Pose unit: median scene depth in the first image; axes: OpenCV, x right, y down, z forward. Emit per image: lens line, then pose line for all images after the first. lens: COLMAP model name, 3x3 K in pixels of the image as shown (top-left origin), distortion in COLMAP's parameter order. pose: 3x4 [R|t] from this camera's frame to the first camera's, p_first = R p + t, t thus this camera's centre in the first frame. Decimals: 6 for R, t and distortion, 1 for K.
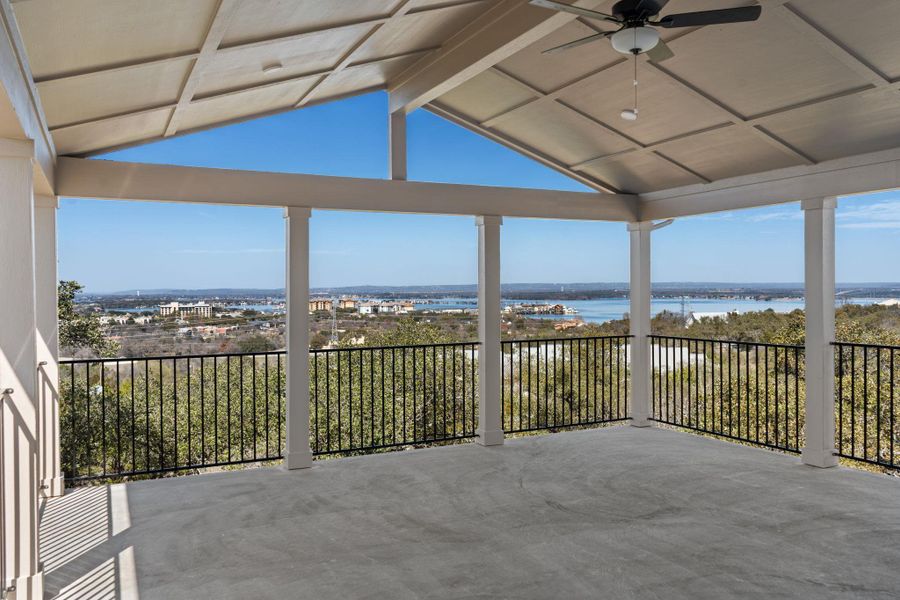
lens RADIAL K [[765.5, 0, 440.5], [0, 765.5, 301.8], [0, 0, 1]] dist [0.006227, -0.015830]
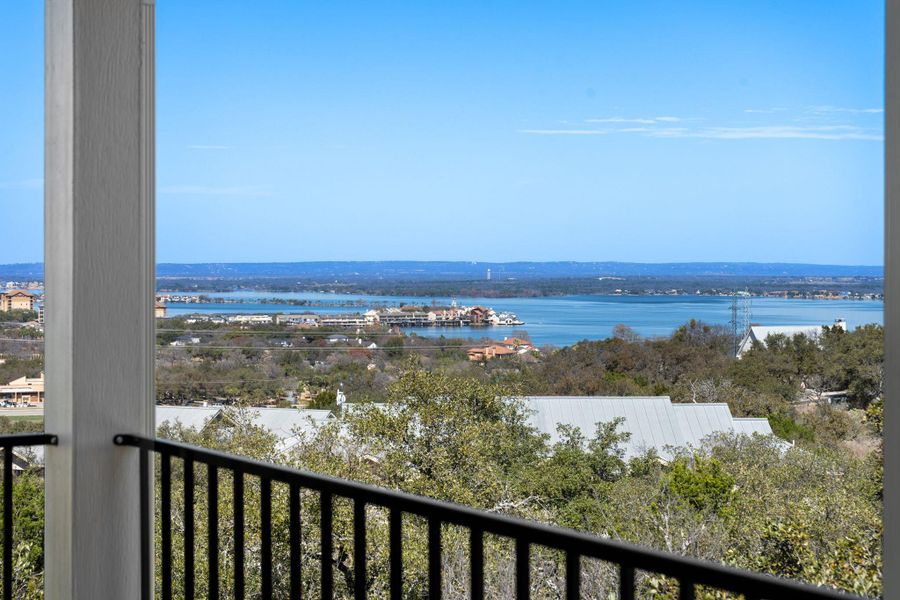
lens RADIAL K [[1599.3, 0, 455.7], [0, 1599.3, 307.0], [0, 0, 1]] dist [0.047512, 0.000000]
pose [[0.991874, 0.008342, 0.126948, 0.237435], [-0.008827, 0.999956, 0.003259, 0.007804], [-0.126915, -0.004353, 0.991904, 0.477506]]
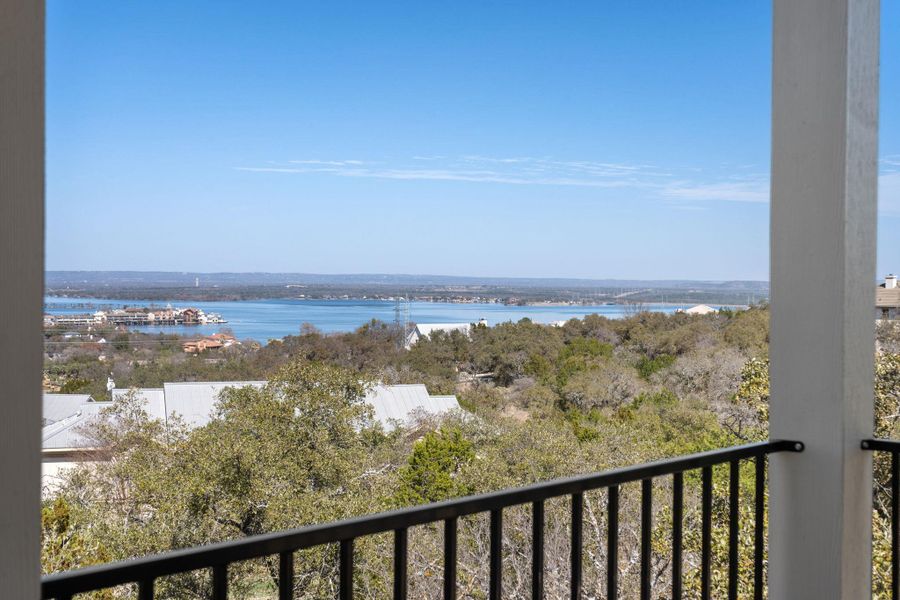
lens RADIAL K [[1255.1, 0, 456.5], [0, 1255.1, 292.0], [0, 0, 1]] dist [0.048418, 0.000000]
pose [[0.934296, 0.013405, 0.356246, 0.038450], [-0.009735, 0.999879, -0.012094, 0.006402], [-0.356365, 0.007831, 0.934314, 0.568476]]
